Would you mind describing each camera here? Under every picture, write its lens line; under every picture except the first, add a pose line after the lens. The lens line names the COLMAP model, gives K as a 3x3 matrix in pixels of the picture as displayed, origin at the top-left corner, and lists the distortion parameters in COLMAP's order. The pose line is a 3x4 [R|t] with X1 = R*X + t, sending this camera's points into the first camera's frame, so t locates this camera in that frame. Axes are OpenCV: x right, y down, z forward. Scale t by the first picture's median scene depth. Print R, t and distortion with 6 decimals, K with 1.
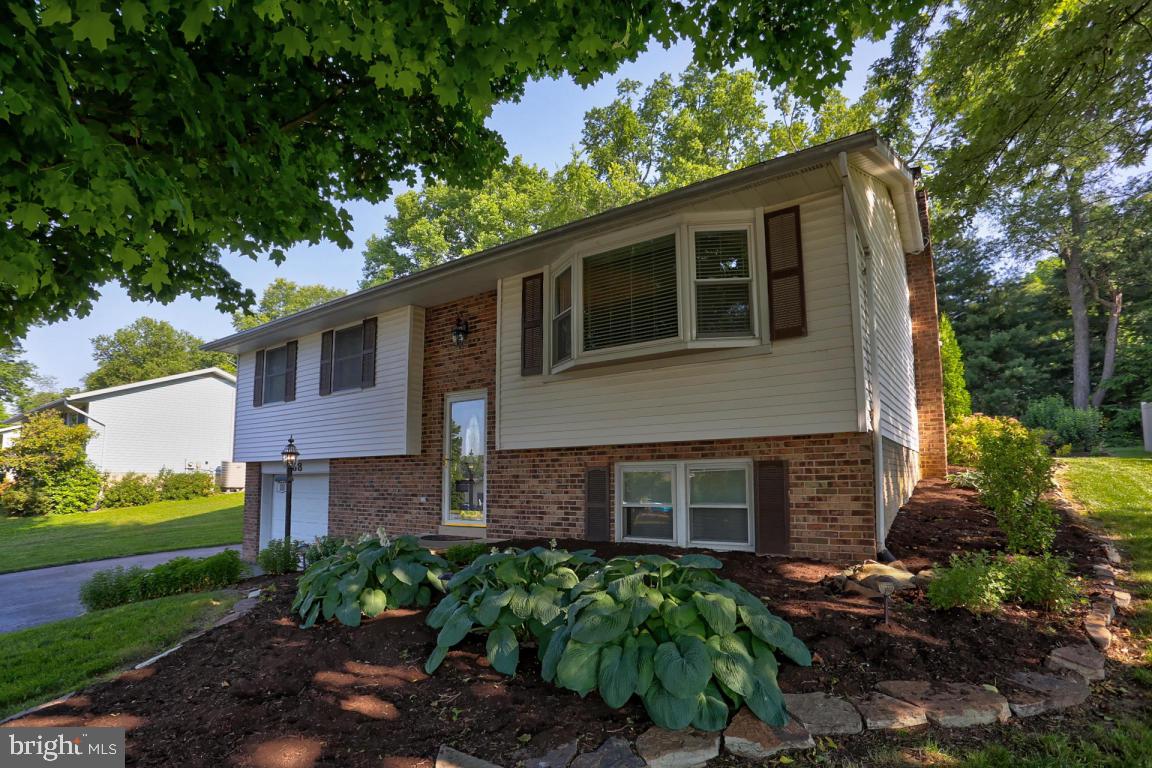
lens RADIAL K [[562.8, 0, 575.6], [0, 562.8, 380.7], [0, 0, 1]] dist [-0.063725, 0.019659]
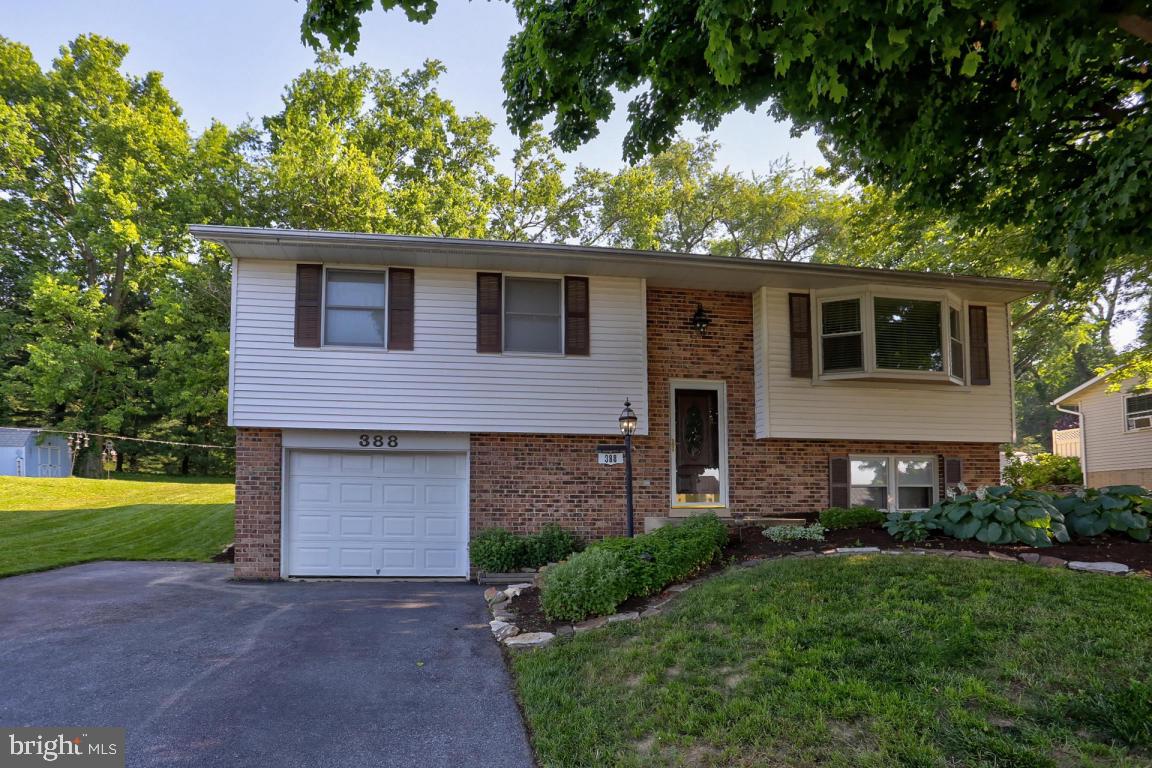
lens RADIAL K [[562.8, 0, 551.2], [0, 562.8, 443.8], [0, 0, 1]] dist [-0.063725, 0.019659]
pose [[0.736592, 0.088580, 0.670512, -1.219142], [-0.126634, 0.991917, 0.008074, 0.183062], [-0.664377, -0.090856, 0.741855, 0.453714]]
